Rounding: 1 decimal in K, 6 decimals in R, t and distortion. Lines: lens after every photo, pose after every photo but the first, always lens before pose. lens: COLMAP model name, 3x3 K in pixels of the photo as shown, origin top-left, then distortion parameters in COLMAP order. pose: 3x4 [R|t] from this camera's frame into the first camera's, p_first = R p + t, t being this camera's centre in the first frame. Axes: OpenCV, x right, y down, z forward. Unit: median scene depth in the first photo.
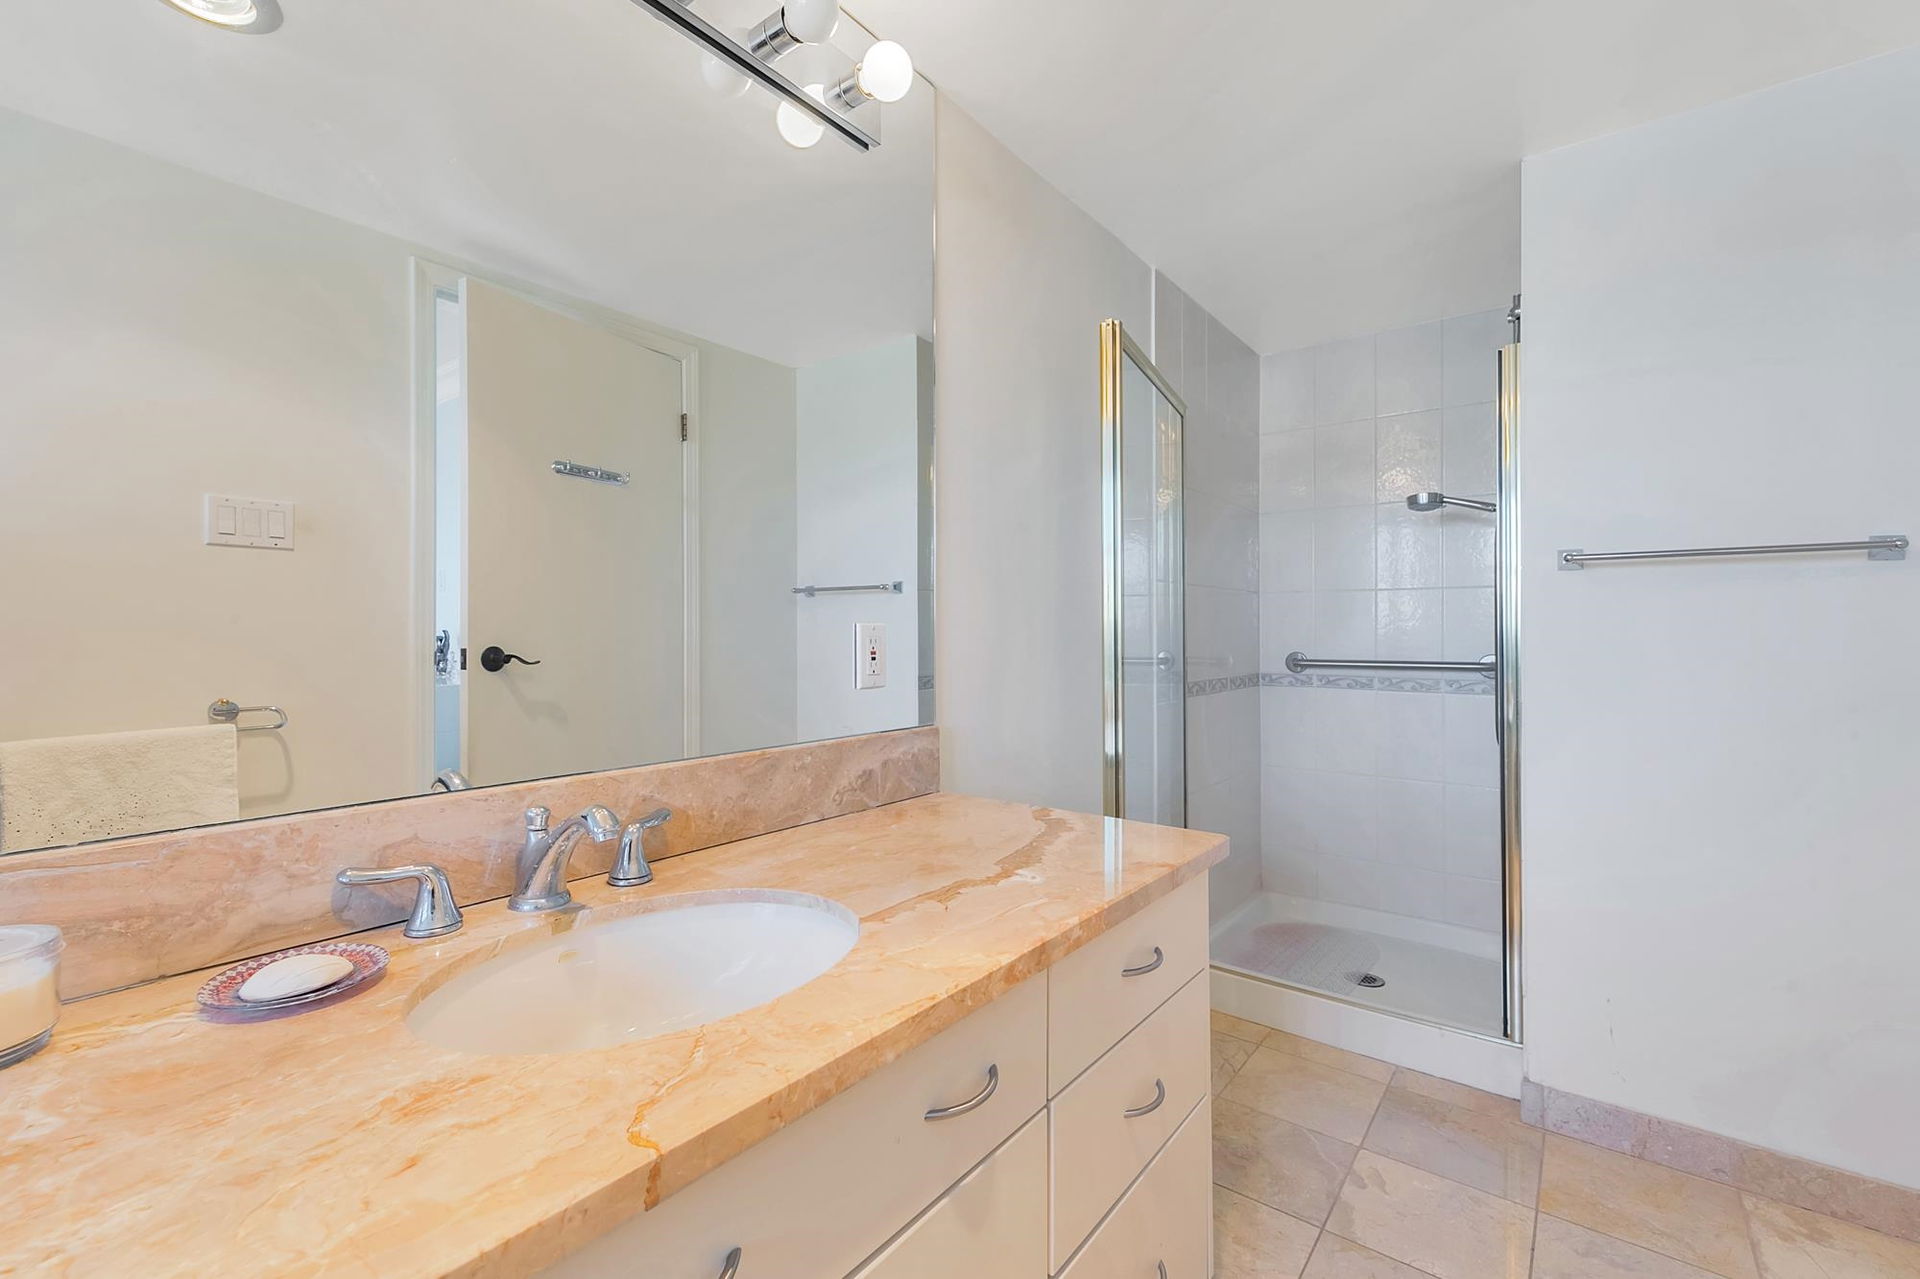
lens RADIAL K [[819.1, 0, 956.6], [0, 819.1, 634.1], [0, 0, 1]] dist [-0.000357, -0.000008]
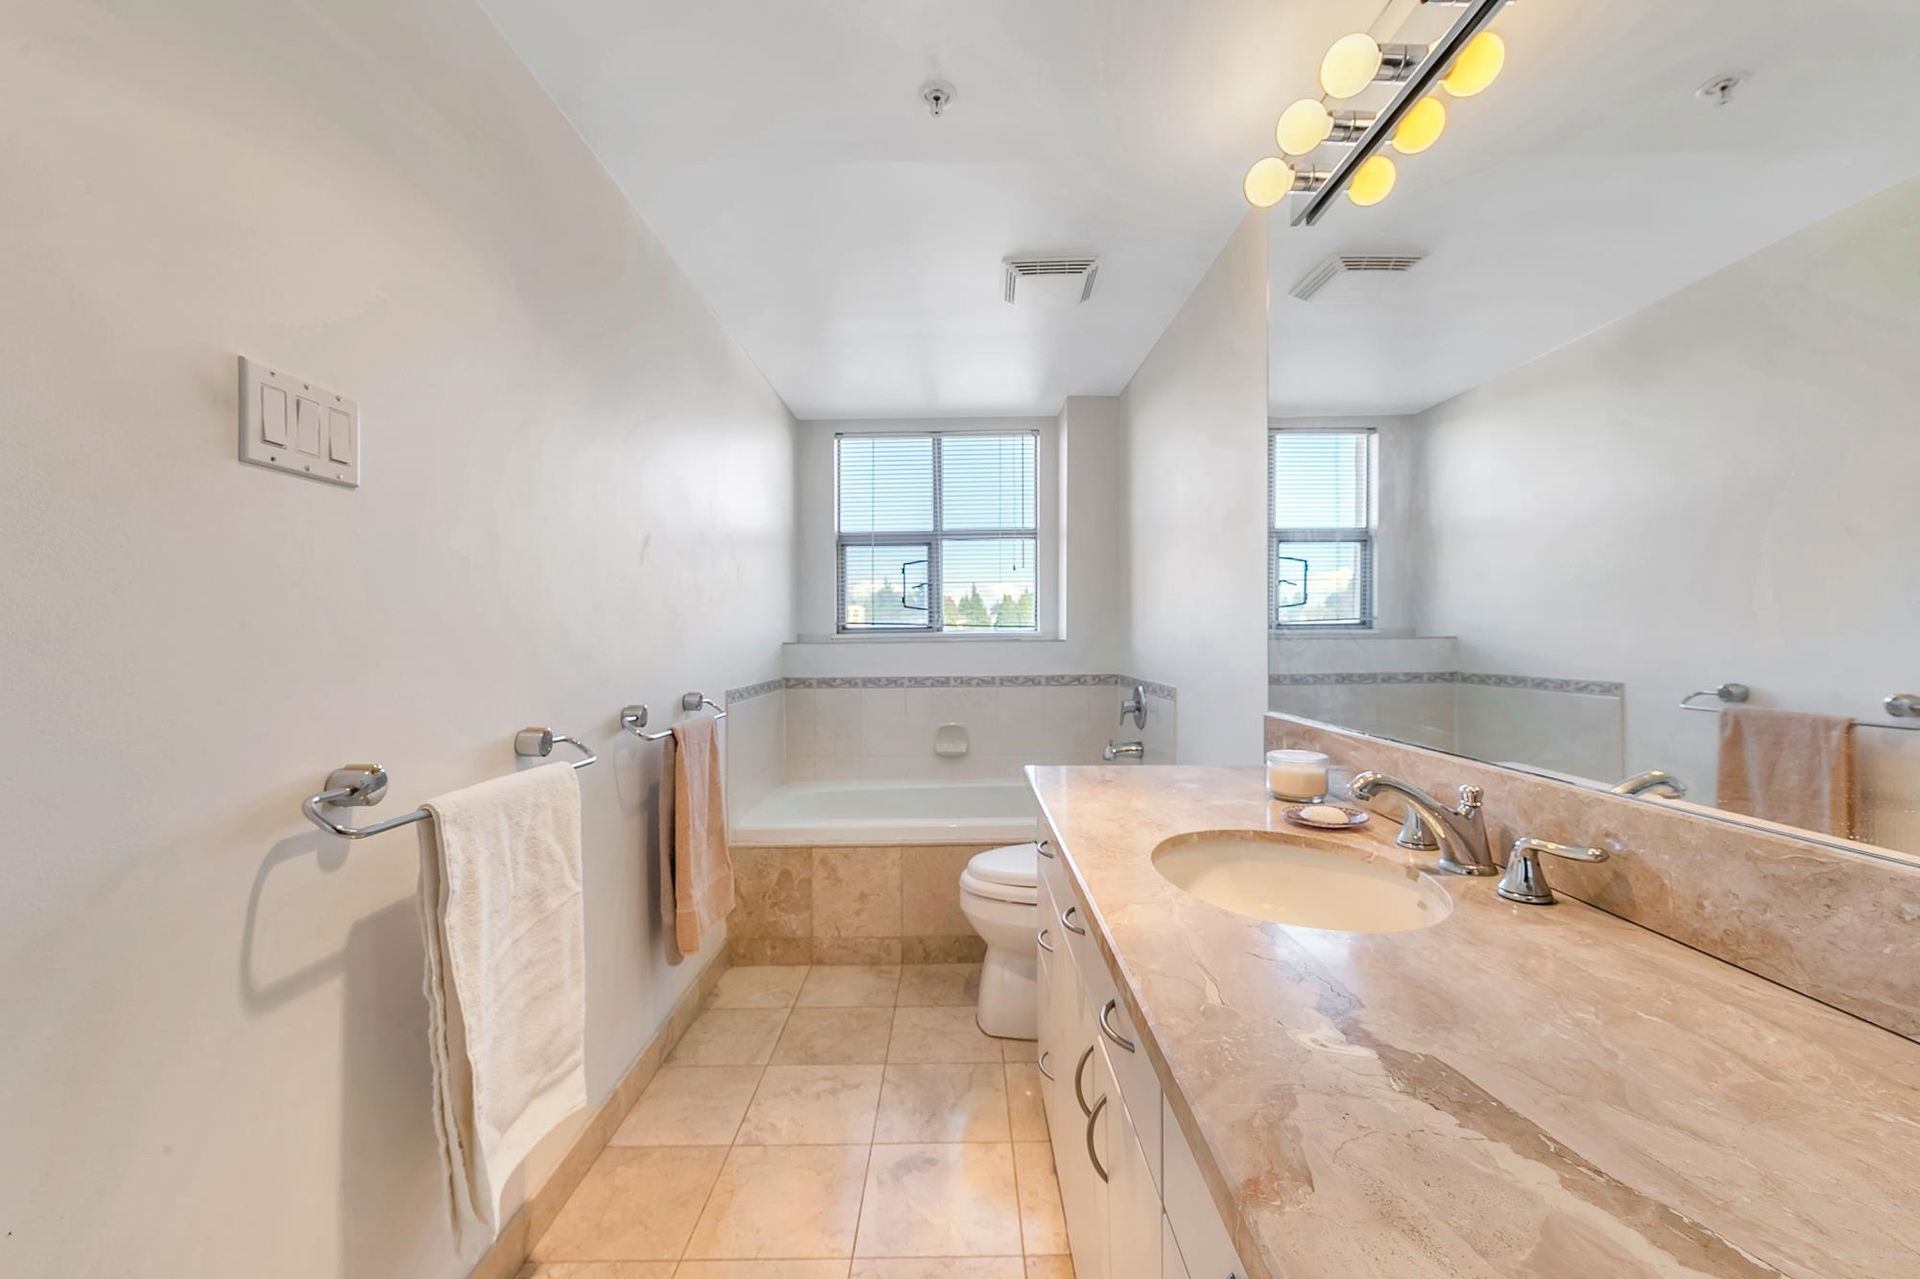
lens RADIAL K [[788.6, 0, 957.9], [0, 788.6, 639.5], [0, 0, 1]] dist [0.000362, 0.000013]
pose [[-0.792493, 0.007031, -0.609840, 0.628789], [0.005140, 0.999975, 0.004850, -0.001620], [0.609859, 0.000709, -0.792509, 1.248768]]
